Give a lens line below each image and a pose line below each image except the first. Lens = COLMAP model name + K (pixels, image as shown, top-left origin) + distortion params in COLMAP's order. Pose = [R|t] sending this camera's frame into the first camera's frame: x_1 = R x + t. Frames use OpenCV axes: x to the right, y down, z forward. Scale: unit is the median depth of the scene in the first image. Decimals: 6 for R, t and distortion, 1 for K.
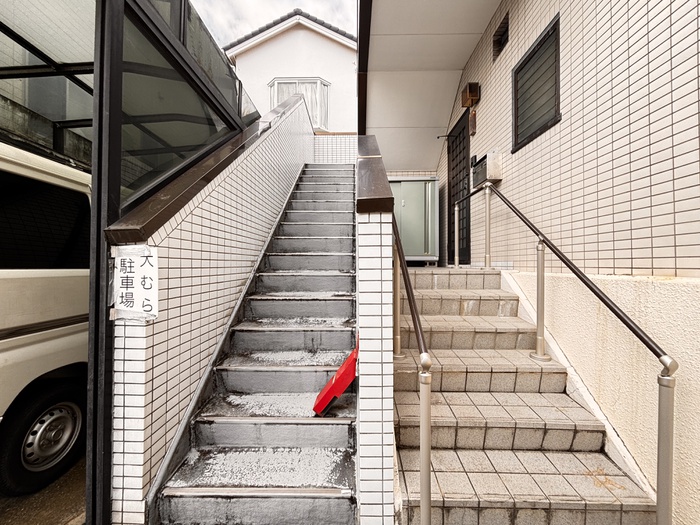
lens RADIAL K [[282.8, 0, 348.7], [0, 282.8, 261.8], [0, 0, 1]] dist [0.000606, -0.000524]
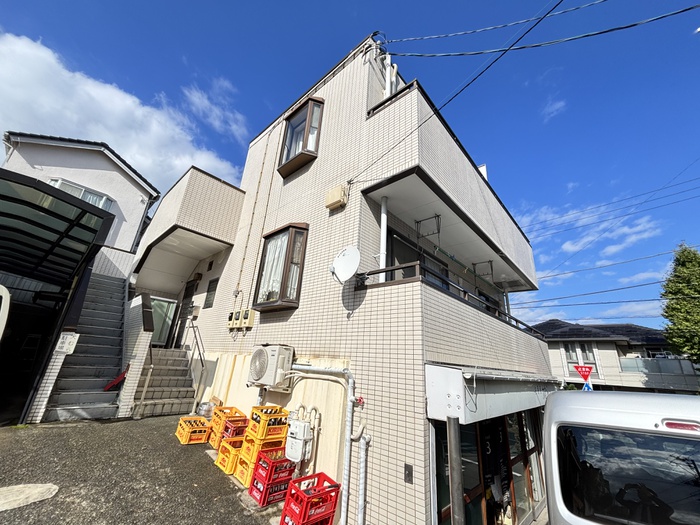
lens RADIAL K [[282.8, 0, 351.4], [0, 282.8, 263.8], [0, 0, 1]] dist [0.000606, -0.000524]
pose [[0.654258, 0.297836, 0.695155, -0.911486], [-0.071392, 0.939406, -0.335292, 0.057339], [-0.752894, 0.169739, 0.635877, -3.250451]]
